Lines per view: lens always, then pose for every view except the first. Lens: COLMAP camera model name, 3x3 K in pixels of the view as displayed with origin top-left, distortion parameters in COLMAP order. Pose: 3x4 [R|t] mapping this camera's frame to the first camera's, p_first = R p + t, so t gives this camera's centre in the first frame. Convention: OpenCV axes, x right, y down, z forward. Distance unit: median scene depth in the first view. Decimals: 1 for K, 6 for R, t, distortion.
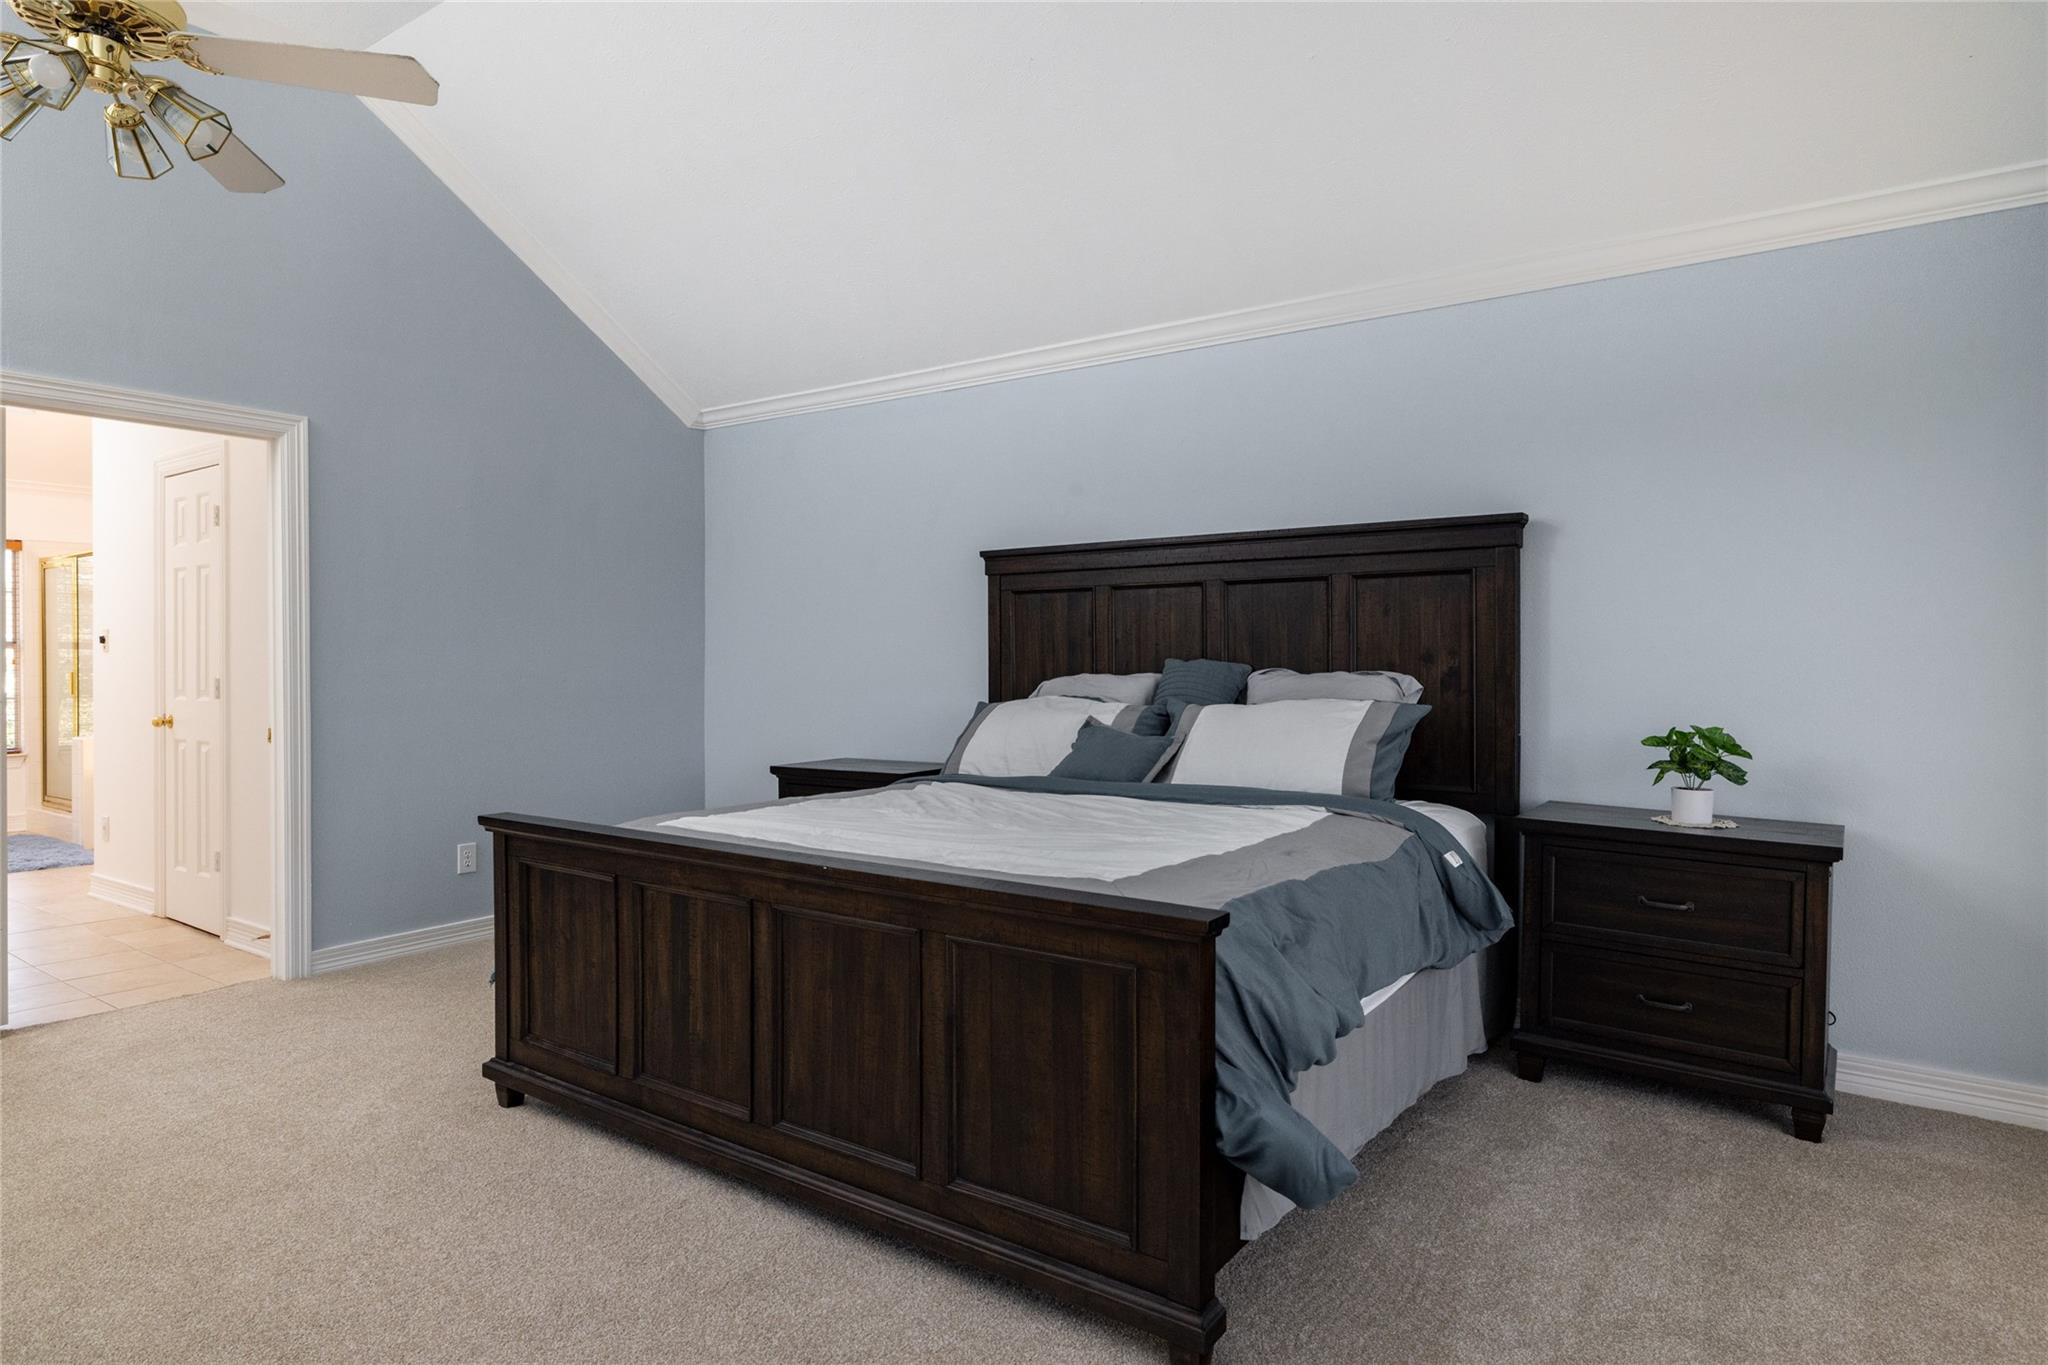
lens RADIAL K [[1162.6, 0, 1021.3], [0, 1162.6, 669.7], [0, 0, 1]] dist [0.005503, 0.002244]
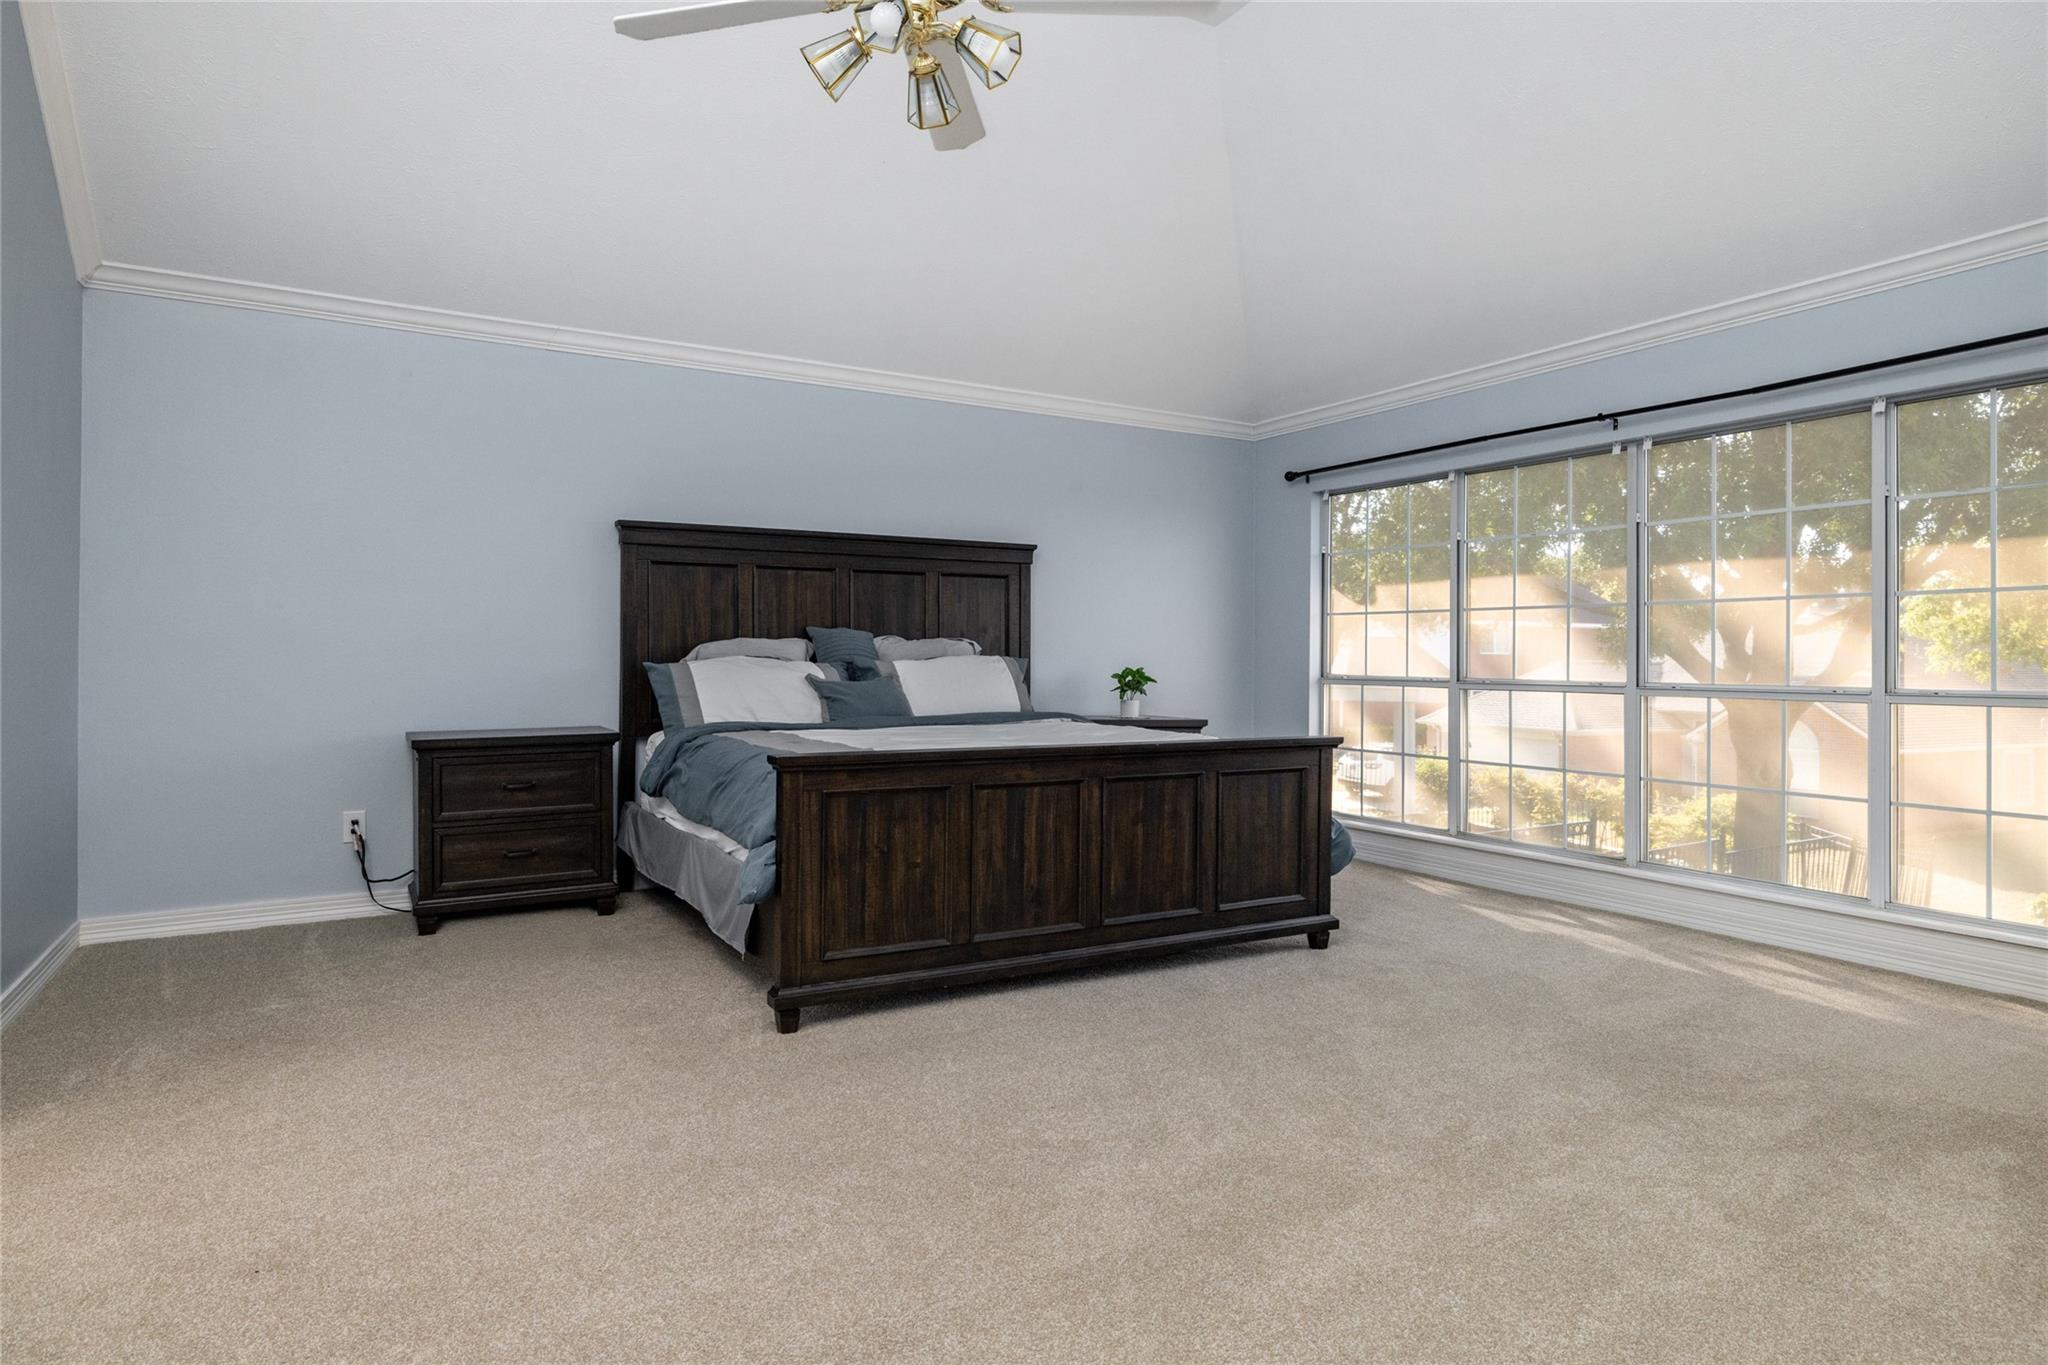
lens RADIAL K [[1162.6, 0, 1021.6], [0, 1162.6, 678.1], [0, 0, 1]] dist [0.005503, 0.002244]
pose [[0.425167, -0.014164, 0.905004, -1.348911], [0.002653, 0.999893, 0.014402, 0.041224], [-0.905111, -0.003722, 0.425159, 0.374288]]
